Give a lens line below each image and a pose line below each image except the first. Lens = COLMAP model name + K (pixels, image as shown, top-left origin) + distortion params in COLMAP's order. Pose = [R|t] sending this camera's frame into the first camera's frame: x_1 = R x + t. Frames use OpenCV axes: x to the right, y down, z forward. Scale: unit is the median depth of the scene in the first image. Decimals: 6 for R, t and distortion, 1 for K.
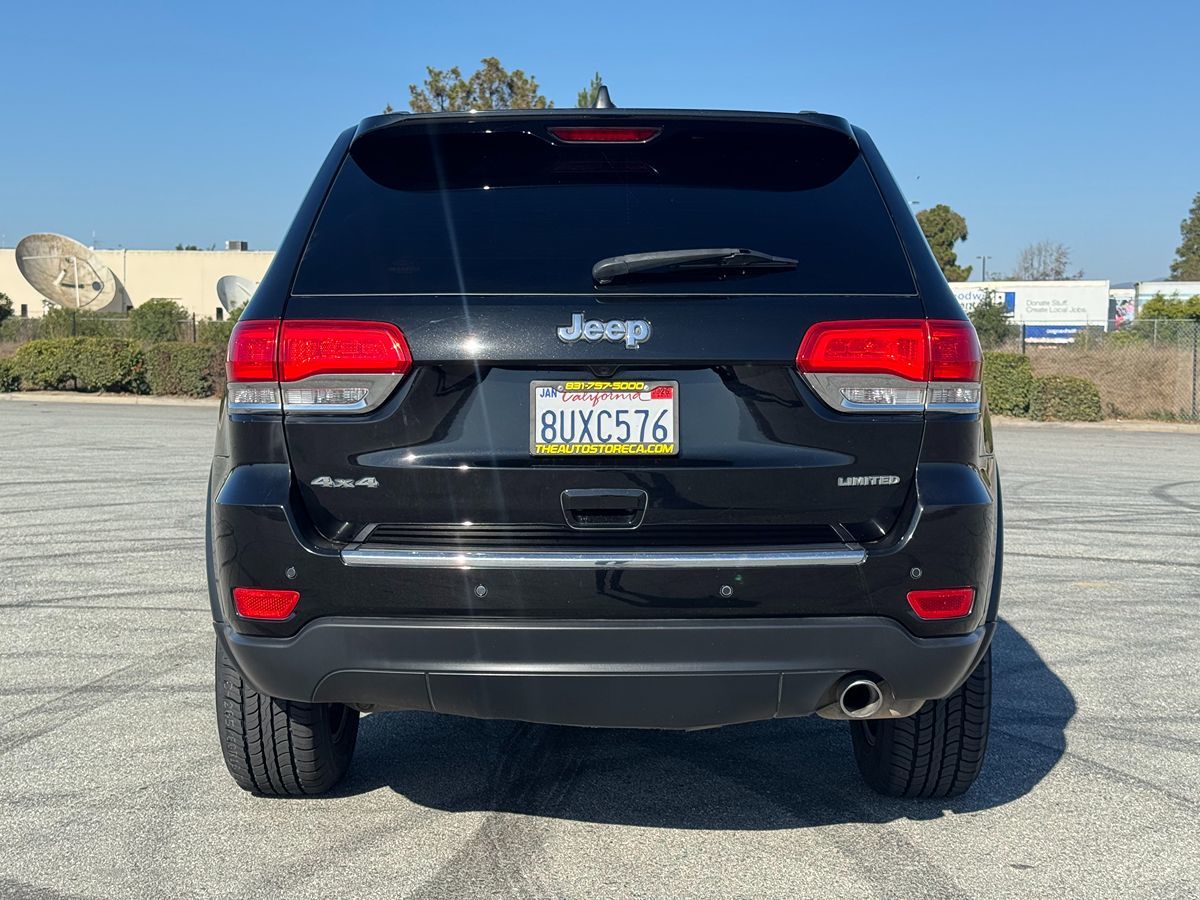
lens RADIAL K [[1702.0, 0, 600.0], [0, 1702.0, 450.0], [0, 0, 1]] dist [0.144022, -0.035655]
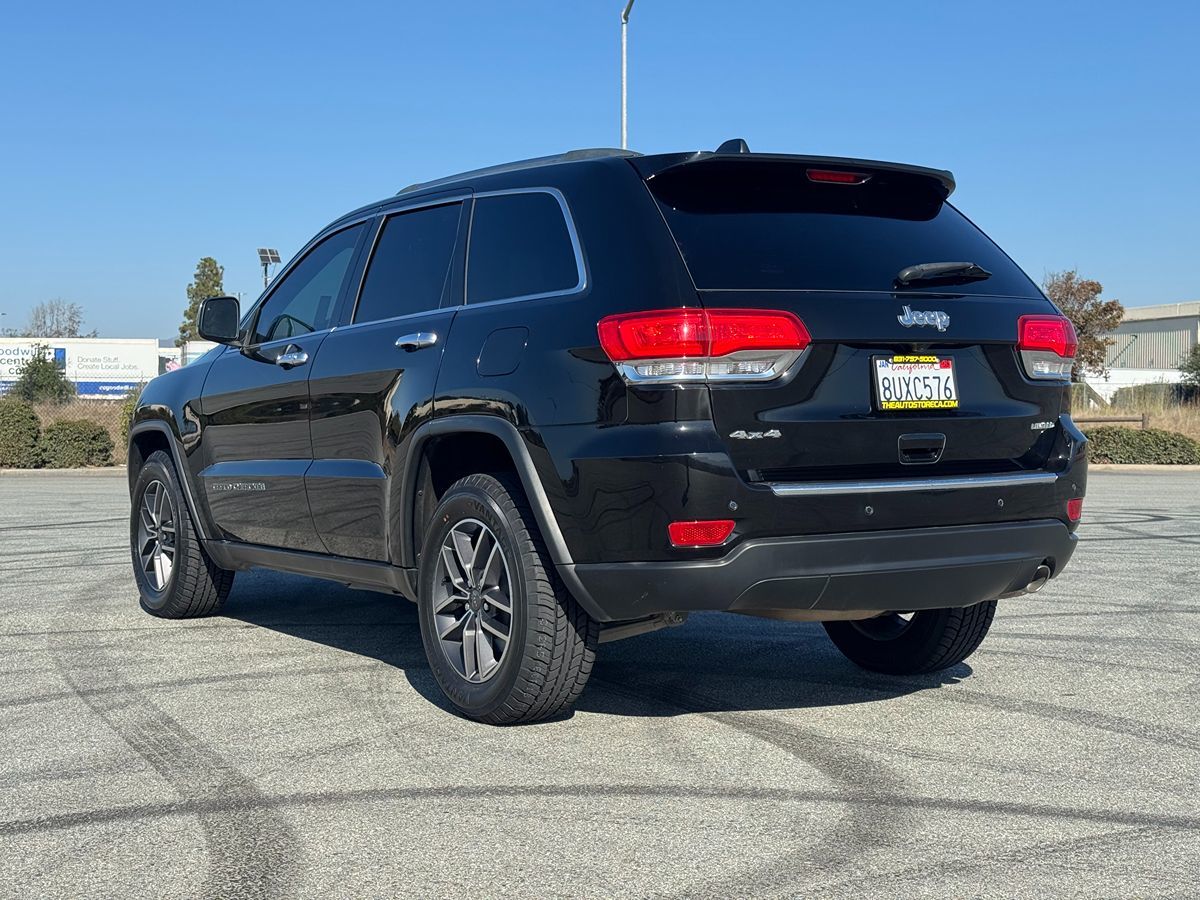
lens RADIAL K [[1702.0, 0, 600.0], [0, 1702.0, 450.0], [0, 0, 1]] dist [0.144022, -0.035655]
pose [[0.836161, -0.026128, 0.547861, -0.955146], [0.045602, 0.998718, -0.021969, 0.053591], [-0.546585, 0.043353, 0.836281, -0.009709]]
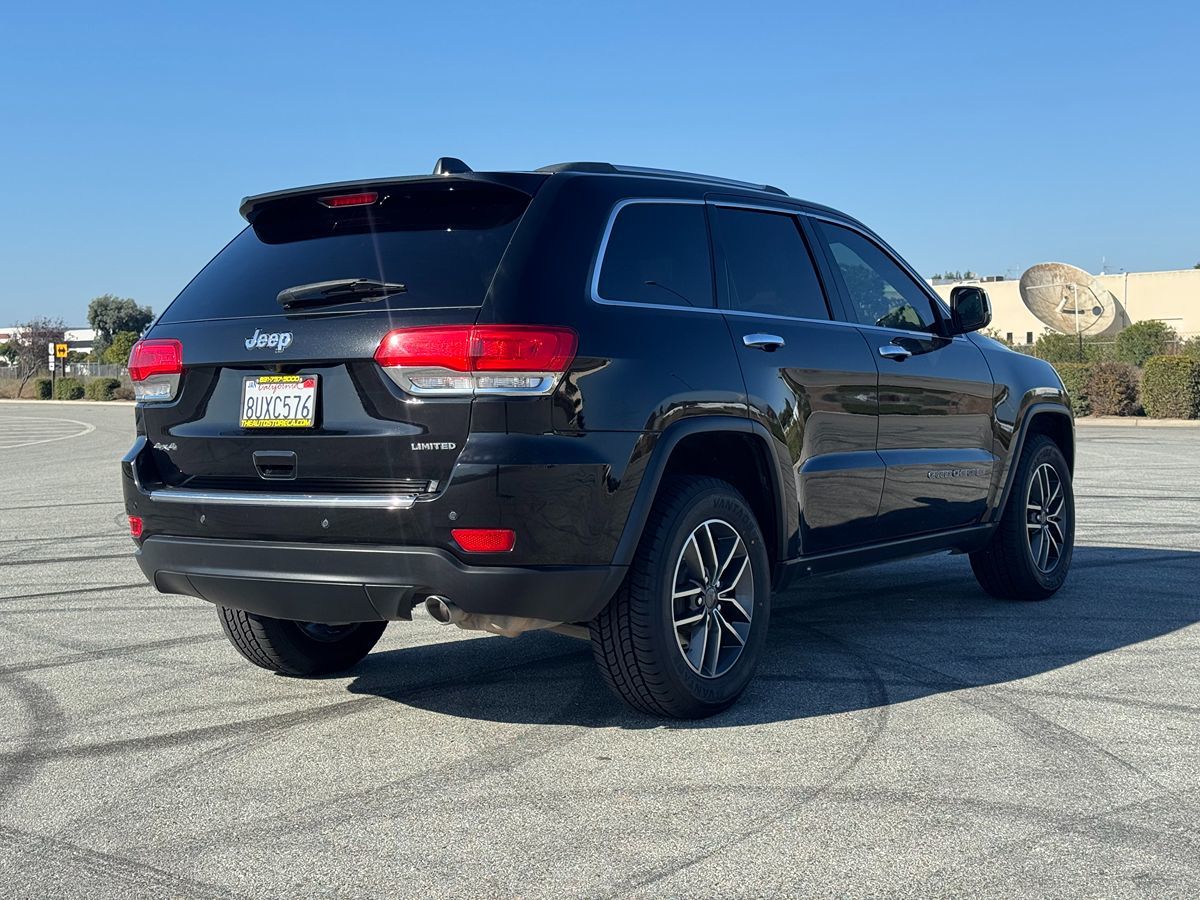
lens RADIAL K [[1702.0, 0, 600.0], [0, 1702.0, 450.0], [0, 0, 1]] dist [0.144022, -0.035655]
pose [[0.822419, 0.002692, -0.568876, 1.030049], [-0.010966, 0.999878, -0.011121, 0.034452], [0.568777, 0.015384, 0.822348, -0.026766]]
